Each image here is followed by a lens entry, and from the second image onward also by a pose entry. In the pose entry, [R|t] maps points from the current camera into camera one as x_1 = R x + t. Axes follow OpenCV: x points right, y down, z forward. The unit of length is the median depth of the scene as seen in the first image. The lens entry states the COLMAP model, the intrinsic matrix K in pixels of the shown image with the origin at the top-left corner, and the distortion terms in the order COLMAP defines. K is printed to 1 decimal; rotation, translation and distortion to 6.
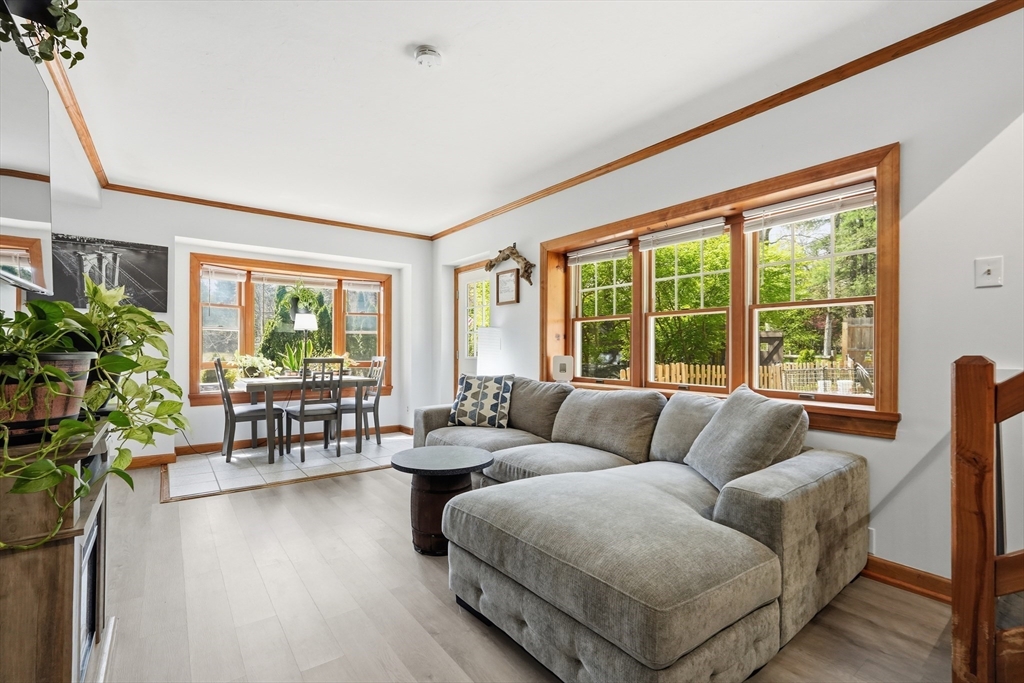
lens RADIAL K [[460.6, 0, 512.0], [0, 460.6, 341.5], [0, 0, 1]] dist [-0.007489, -0.000293]
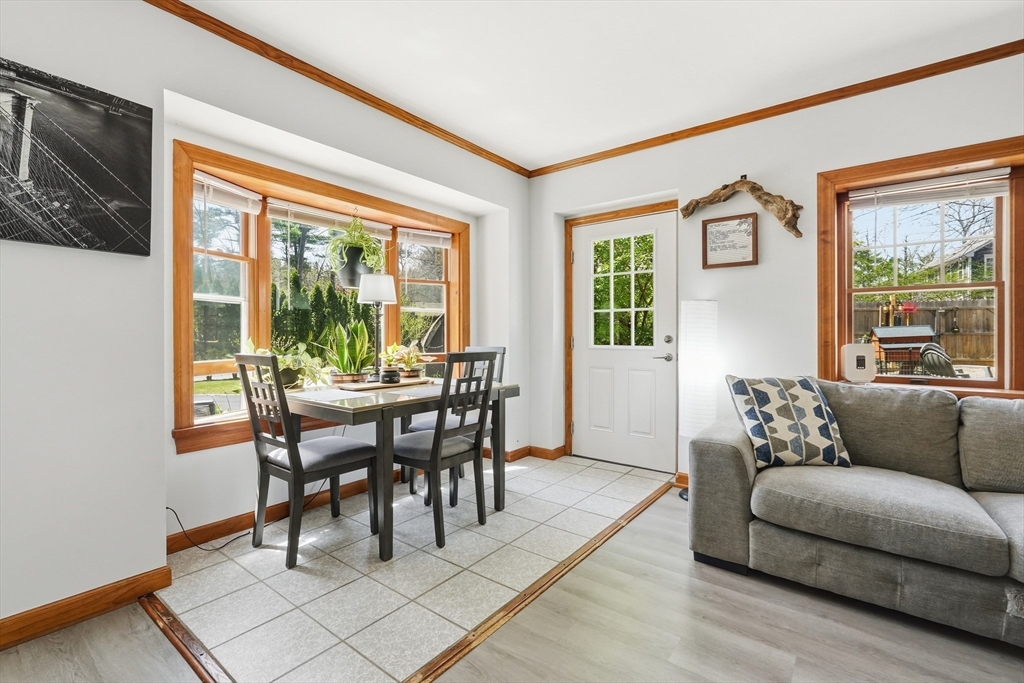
lens RADIAL K [[459.2, 0, 509.4], [0, 459.2, 331.9], [0, 0, 1]] dist [0.001165, 0.000663]
pose [[0.966046, -0.002989, 0.258354, -0.520890], [0.000452, 0.999951, 0.009878, 0.006525], [-0.258370, -0.009426, 0.966000, 0.467529]]
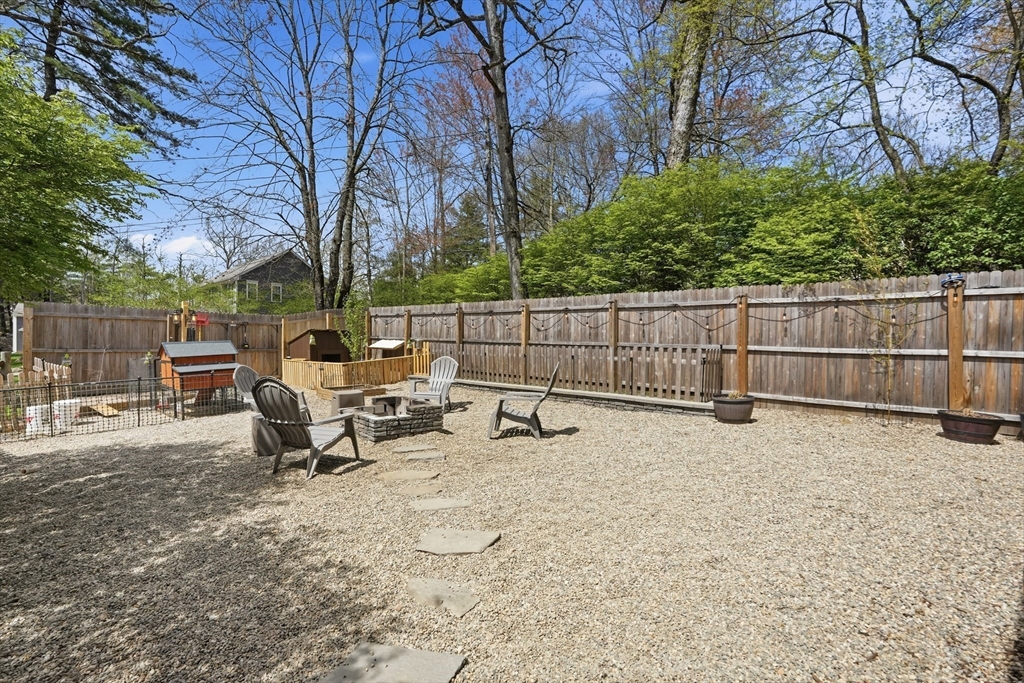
lens RADIAL K [[452.4, 0, 508.5], [0, 452.4, 337.8], [0, 0, 1]] dist [-0.003679, 0.000348]
pose [[-0.040745, 0.019574, 0.998978, 0.259384], [-0.011857, 0.999728, -0.020073, 0.008117], [-0.999099, -0.012663, -0.040502, 1.122926]]
